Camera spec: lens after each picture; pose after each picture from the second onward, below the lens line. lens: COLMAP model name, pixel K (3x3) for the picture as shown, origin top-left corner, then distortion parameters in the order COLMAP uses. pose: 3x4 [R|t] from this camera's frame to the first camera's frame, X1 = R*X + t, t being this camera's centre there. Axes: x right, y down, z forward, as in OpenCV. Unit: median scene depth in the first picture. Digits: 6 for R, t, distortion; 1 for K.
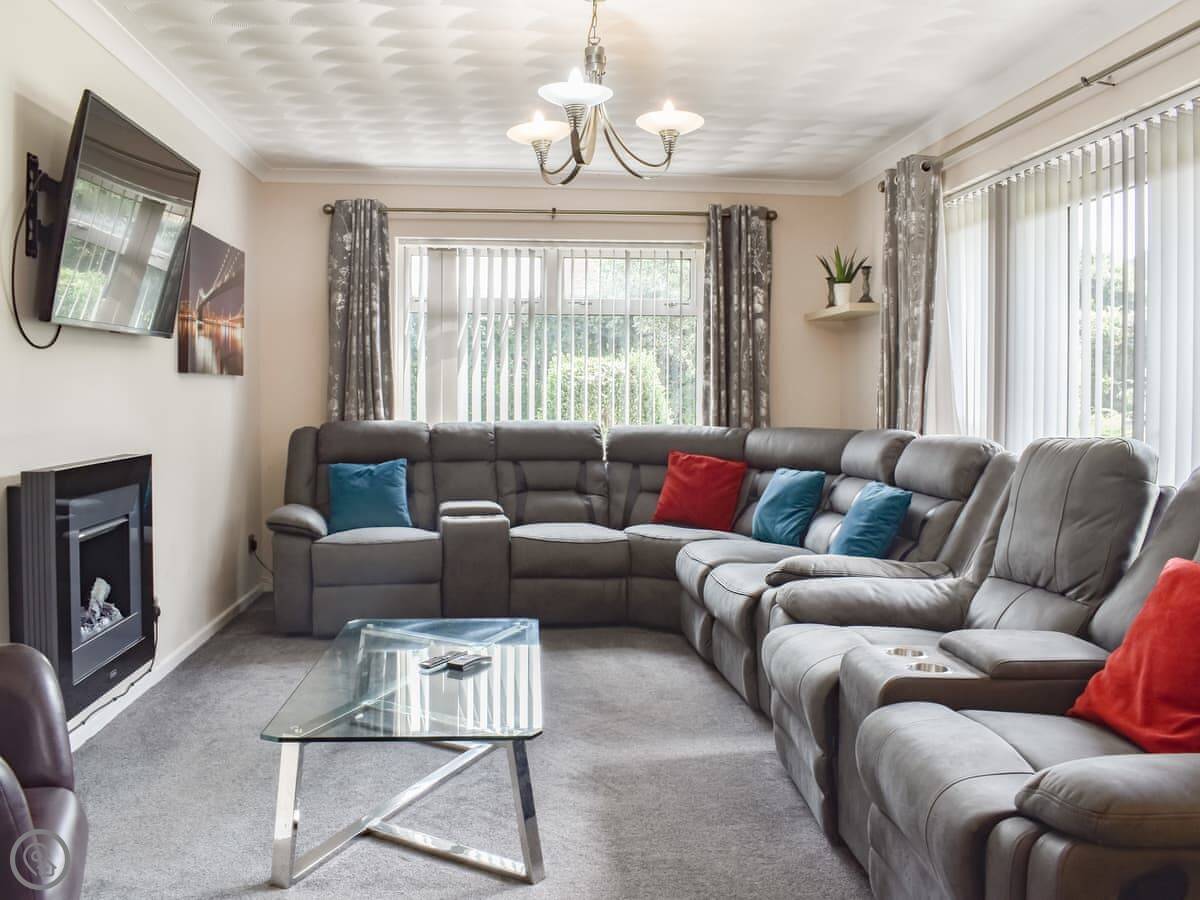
lens RADIAL K [[1162.8, 0, 605.1], [0, 1162.8, 410.9], [0, 0, 1]] dist [-0.076806, 0.005156]
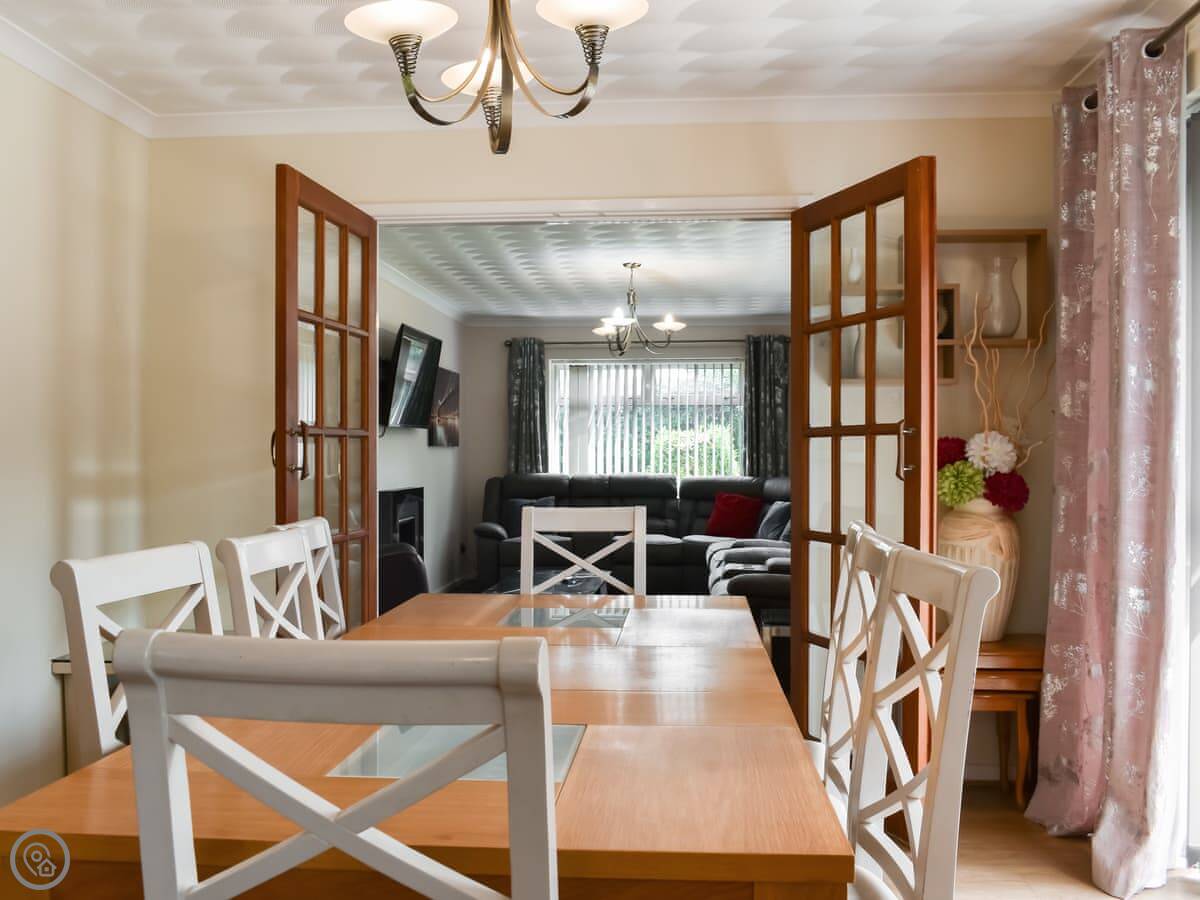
lens RADIAL K [[1166.9, 0, 600.0], [0, 1166.9, 450.0], [0, 0, 1]] dist [-0.013885, -0.016165]
pose [[0.987546, -0.005389, -0.157240, 0.151014], [0.002465, 0.999820, -0.018786, 0.006830], [0.157313, 0.018165, 0.987382, -0.619781]]
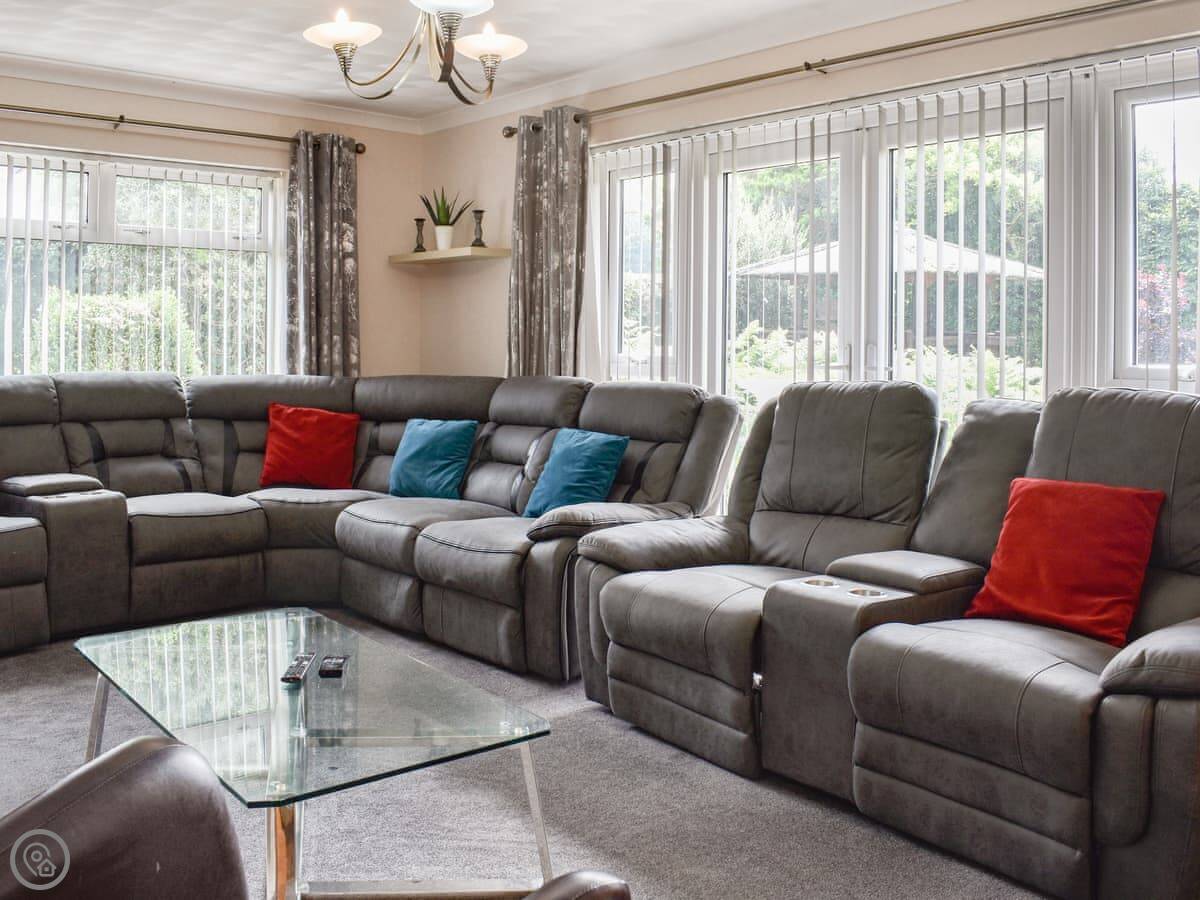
lens RADIAL K [[1152.5, 0, 758.7], [0, 1152.5, 351.4], [0, 0, 1]] dist [-0.089709, 0.000664]
pose [[0.764711, -0.004966, 0.644355, -0.216981], [0.005954, 0.999982, 0.000641, -0.003974], [-0.644346, 0.003346, 0.764726, 0.099981]]
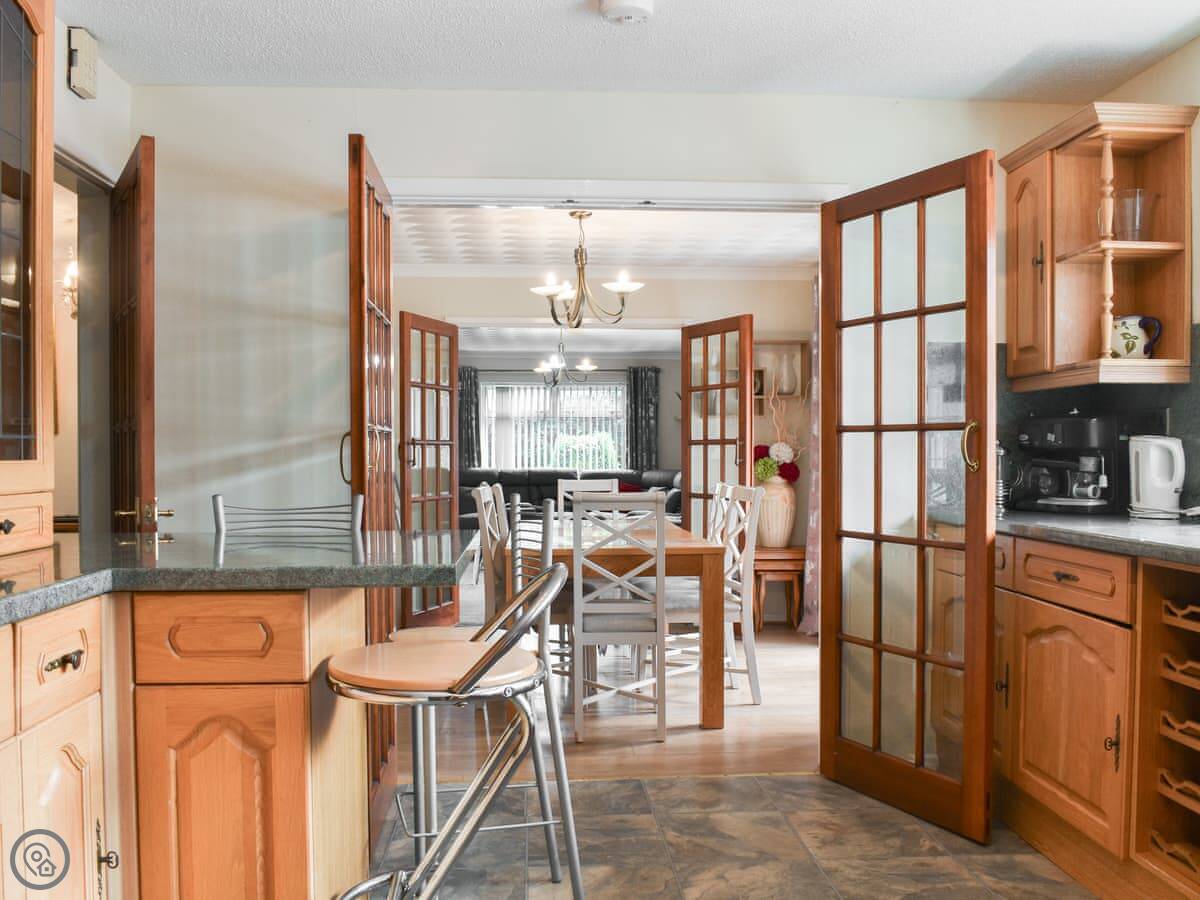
lens RADIAL K [[1166.9, 0, 600.0], [0, 1166.9, 450.0], [0, 0, 1]] dist [-0.013885, -0.016165]
pose [[0.999679, -0.005763, -0.024675, 0.096729], [0.005332, 0.999833, -0.017483, 0.014691], [0.024772, 0.017346, 0.999543, -1.219521]]
